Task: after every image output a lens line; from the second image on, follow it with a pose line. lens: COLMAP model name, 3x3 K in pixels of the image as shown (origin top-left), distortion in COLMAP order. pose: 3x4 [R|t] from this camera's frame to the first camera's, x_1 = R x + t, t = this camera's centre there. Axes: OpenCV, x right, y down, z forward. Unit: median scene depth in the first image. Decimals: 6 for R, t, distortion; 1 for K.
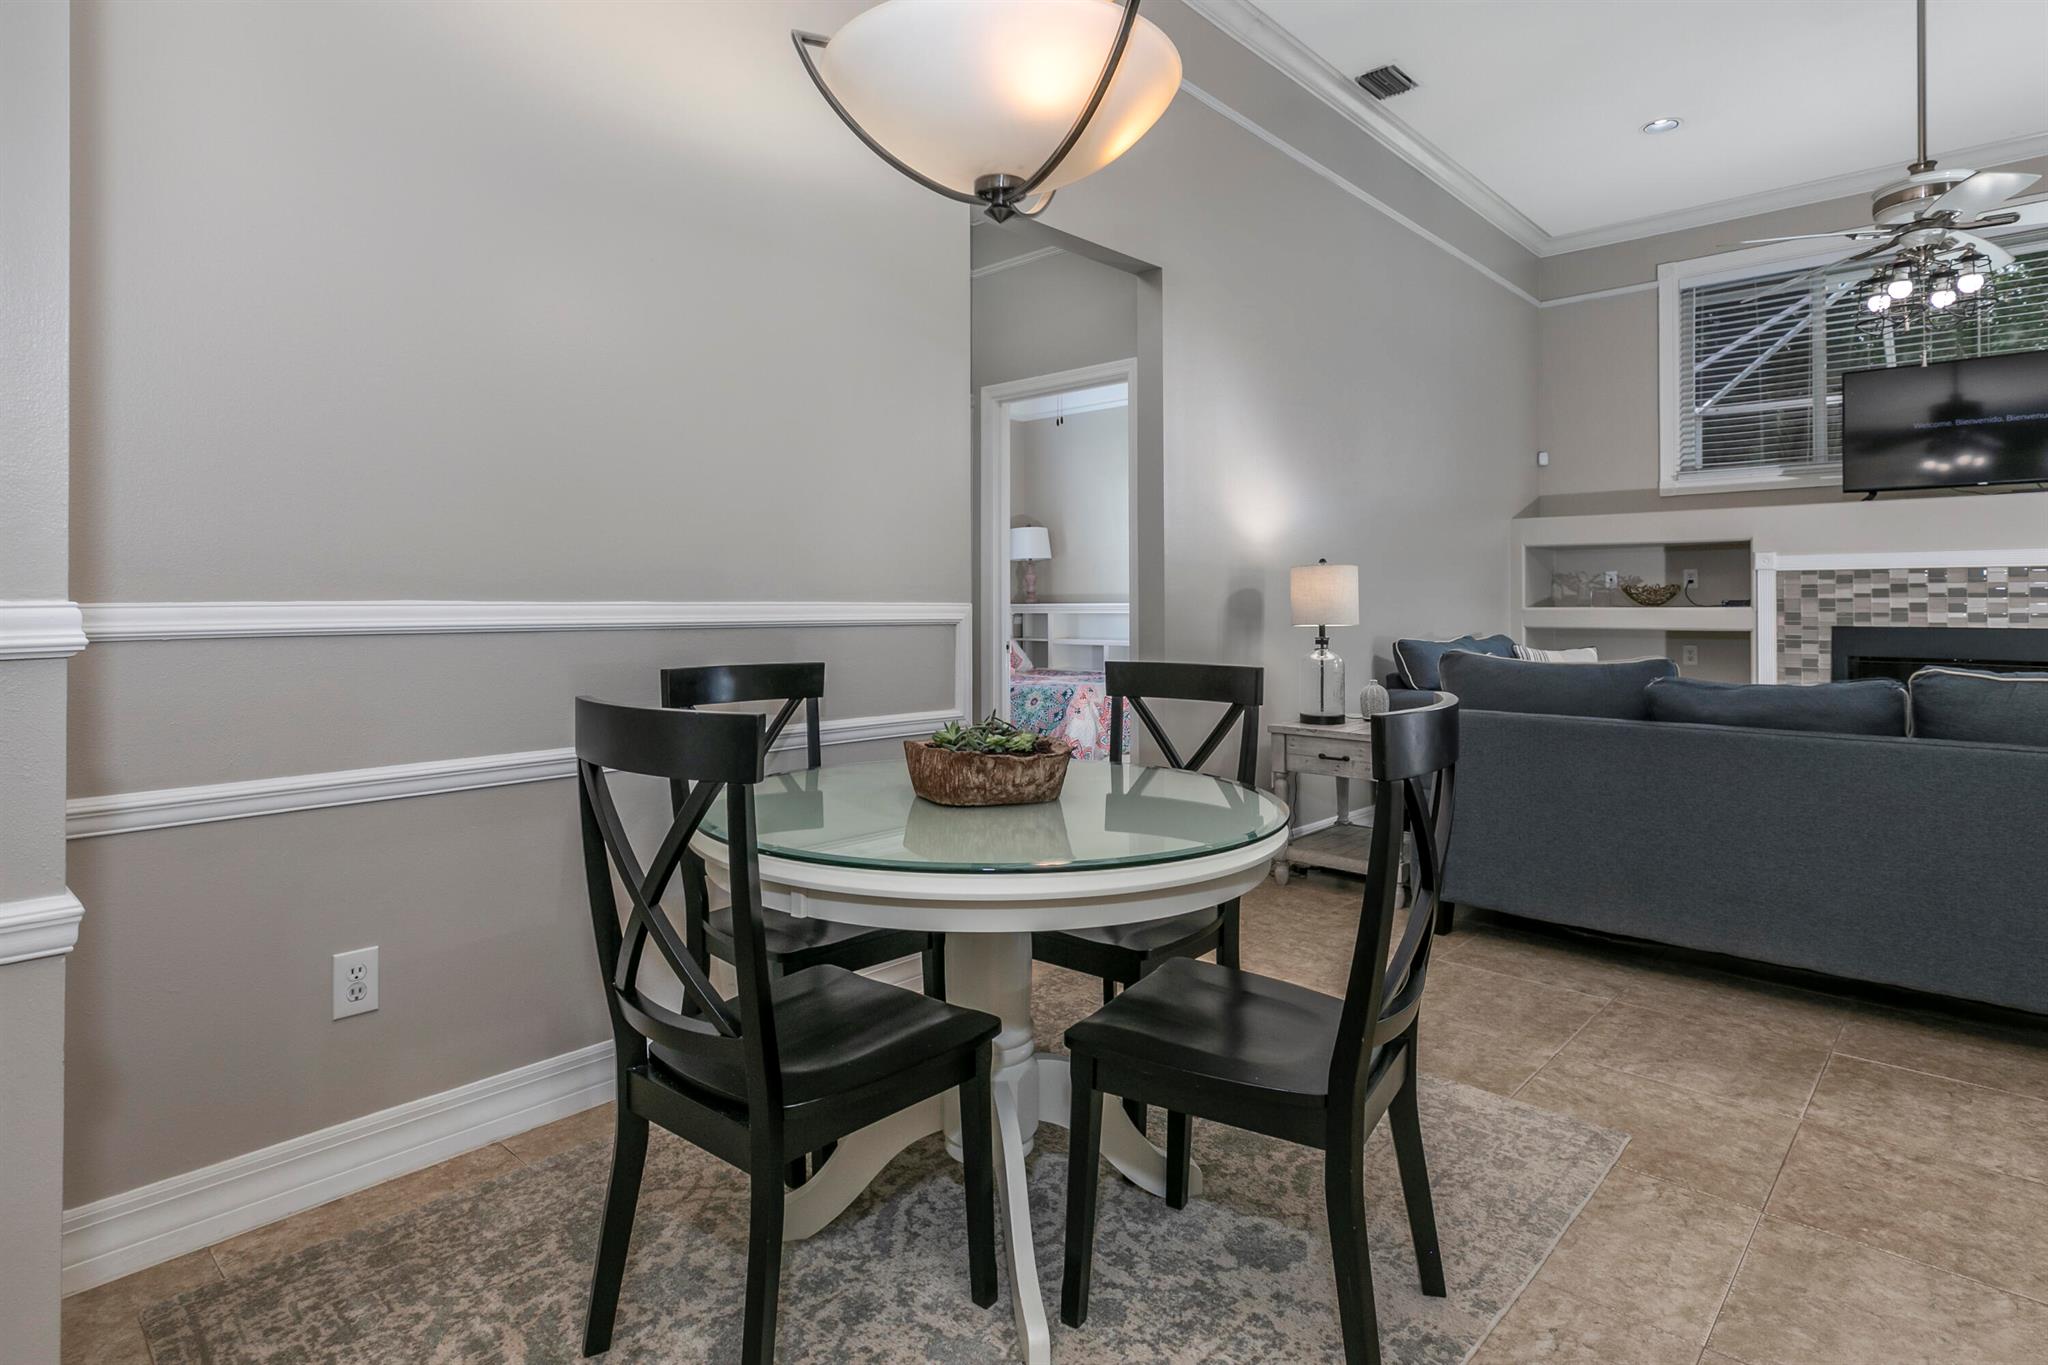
lens RADIAL K [[992.9, 0, 1024.0], [0, 992.9, 682.5], [0, 0, 1]] dist [0.000070, -0.000005]
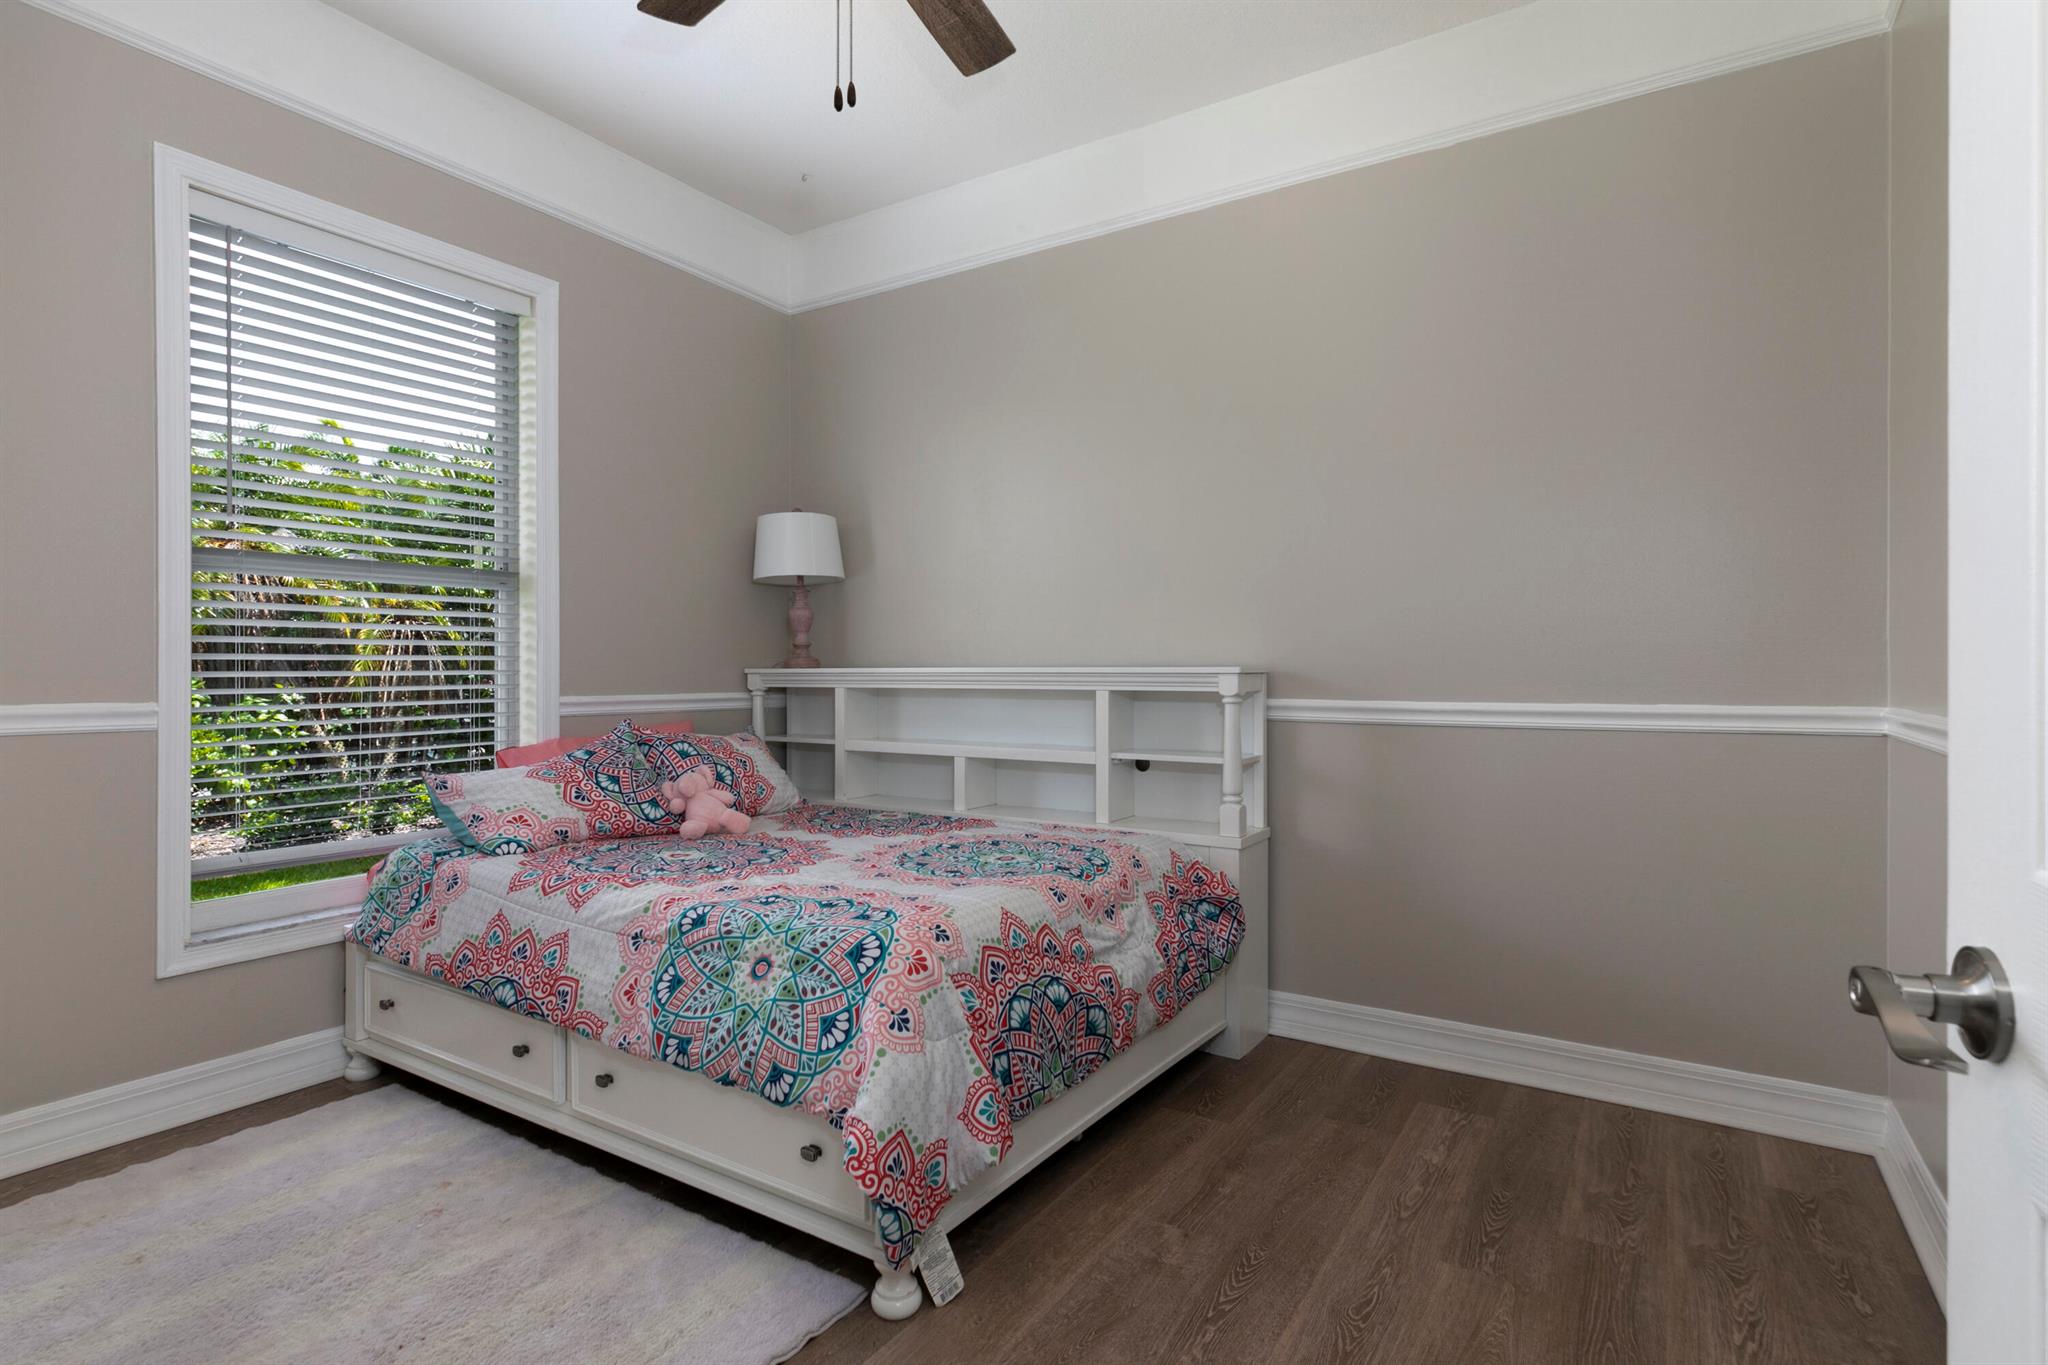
lens RADIAL K [[992.9, 0, 1024.0], [0, 992.9, 682.5], [0, 0, 1]] dist [0.000070, -0.000005]
pose [[0.983113, 0.001471, 0.182996, 0.028434], [0.011828, 0.997366, -0.071560, -0.039069], [-0.182619, 0.072516, 0.980506, 0.548122]]
